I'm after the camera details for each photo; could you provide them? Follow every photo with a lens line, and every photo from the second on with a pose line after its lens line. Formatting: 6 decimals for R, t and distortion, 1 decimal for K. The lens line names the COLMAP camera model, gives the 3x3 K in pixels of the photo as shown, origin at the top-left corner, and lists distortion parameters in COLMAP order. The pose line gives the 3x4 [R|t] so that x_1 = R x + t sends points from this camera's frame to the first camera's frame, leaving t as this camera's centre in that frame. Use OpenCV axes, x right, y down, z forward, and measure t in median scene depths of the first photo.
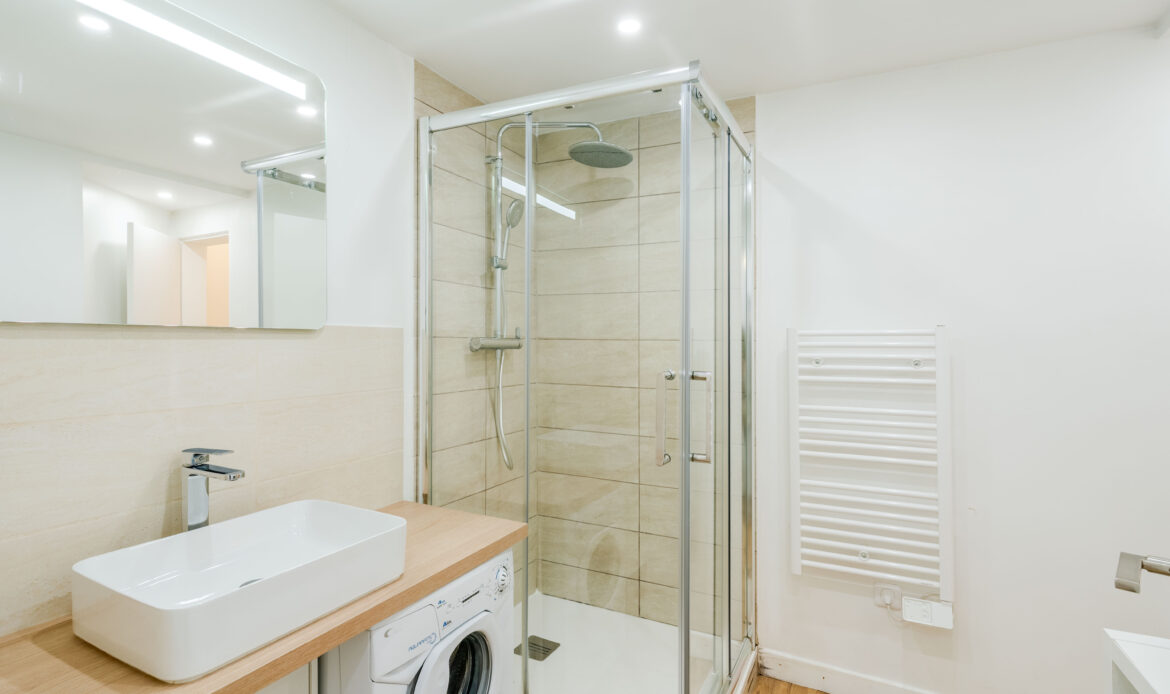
lens RADIAL K [[561.6, 0, 593.5], [0, 561.6, 341.0], [0, 0, 1]] dist [0.004758, 0.002612]
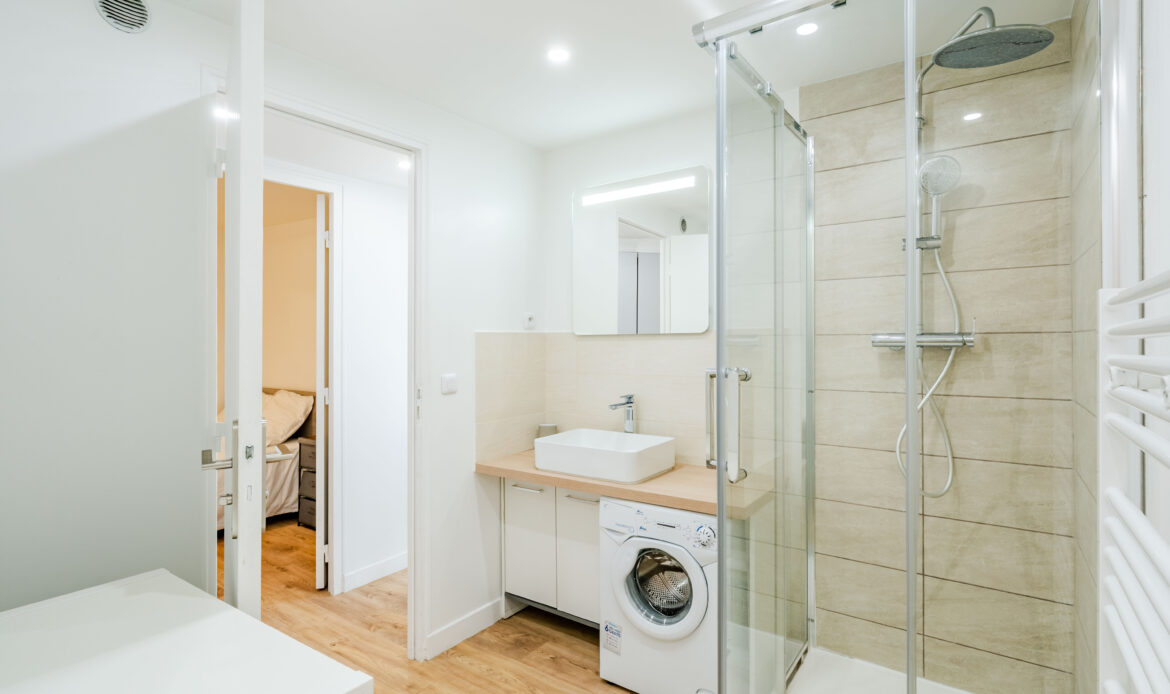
lens RADIAL K [[572.5, 0, 585.7], [0, 572.5, 346.2], [0, 0, 1]] dist [-0.003224, 0.004348]
pose [[-0.159624, 0.001252, -0.987177, 0.807566], [0.009834, 0.999952, -0.000322, 0.008561], [0.987129, -0.009759, -0.159629, 0.698846]]
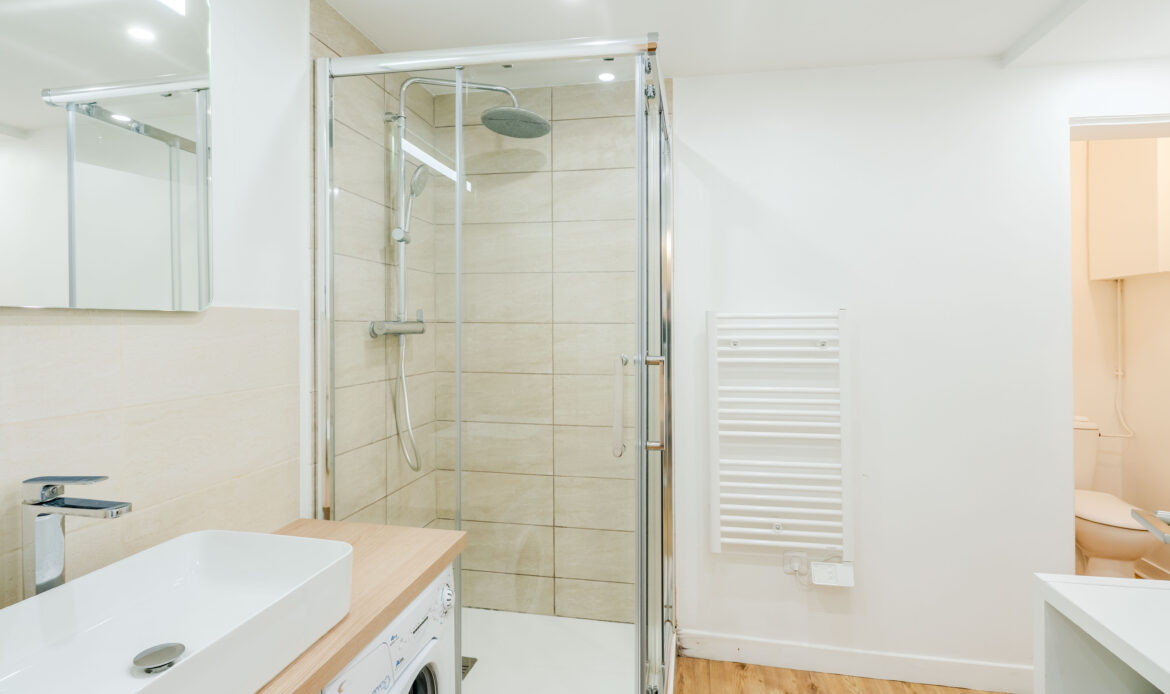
lens RADIAL K [[572.5, 0, 580.1], [0, 572.5, 325.1], [0, 0, 1]] dist [-0.003224, 0.004348]
pose [[0.961947, -0.005057, 0.273188, -0.162094], [0.004444, 0.999986, 0.002861, -0.001536], [-0.273199, -0.001538, 0.961956, 0.072903]]
